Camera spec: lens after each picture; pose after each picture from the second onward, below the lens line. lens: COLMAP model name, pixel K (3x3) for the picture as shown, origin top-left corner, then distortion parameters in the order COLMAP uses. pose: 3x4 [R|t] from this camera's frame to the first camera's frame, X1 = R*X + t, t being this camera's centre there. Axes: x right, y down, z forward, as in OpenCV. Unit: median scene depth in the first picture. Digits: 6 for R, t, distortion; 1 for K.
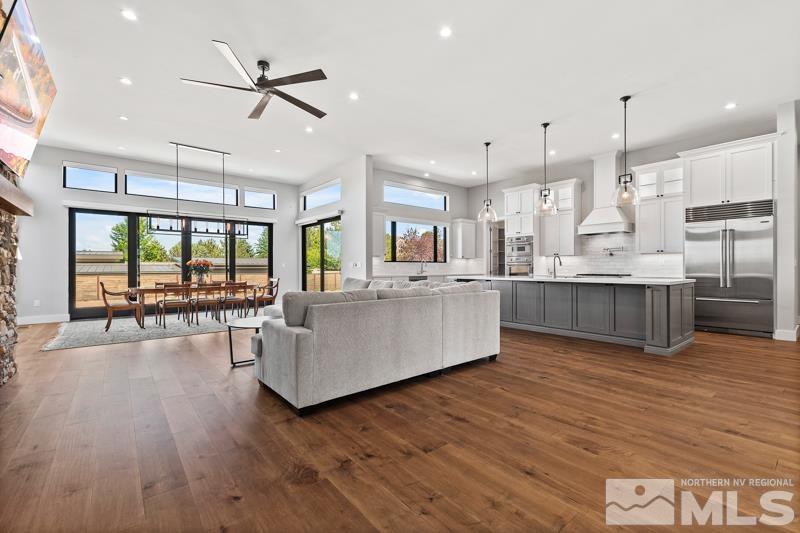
lens RADIAL K [[355.4, 0, 404.4], [0, 355.4, 266.6], [0, 0, 1]] dist [0.002829, -0.000874]
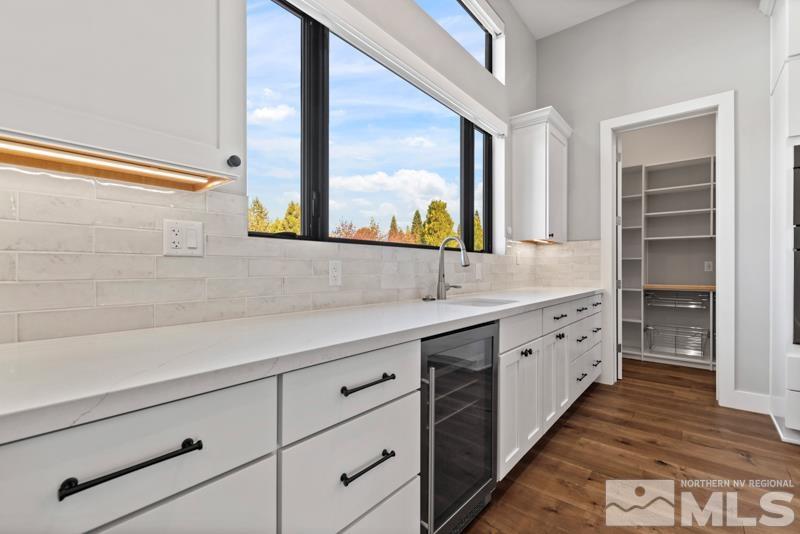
lens RADIAL K [[355.4, 0, 402.4], [0, 355.4, 267.0], [0, 0, 1]] dist [0.002829, -0.000874]
pose [[0.982953, 0.000819, 0.183856, -0.022046], [-0.000680, 0.999999, -0.000816, 0.000094], [-0.183857, 0.000677, 0.982953, 0.920531]]
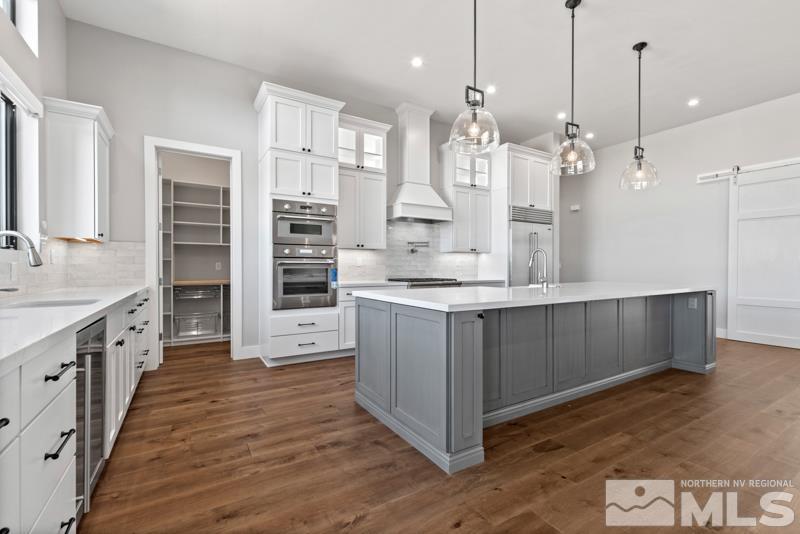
lens RADIAL K [[355.4, 0, 401.7], [0, 355.4, 274.6], [0, 0, 1]] dist [0.002829, -0.000874]
pose [[0.139546, -0.019598, 0.990022, -0.132278], [-0.003934, 0.999785, 0.020346, -0.001055], [-0.990208, -0.006734, 0.139439, 0.891285]]
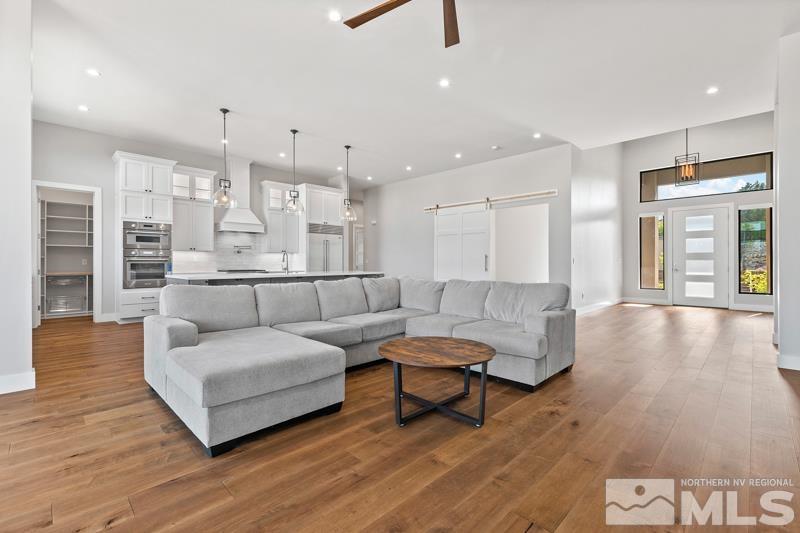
lens RADIAL K [[355.4, 0, 401.8], [0, 355.4, 266.2], [0, 0, 1]] dist [0.002829, -0.000874]
pose [[-0.107367, -0.007634, 0.994190, -0.532095], [-0.002685, 0.999969, 0.007389, 0.000033], [-0.994216, -0.001876, -0.107384, 0.601048]]
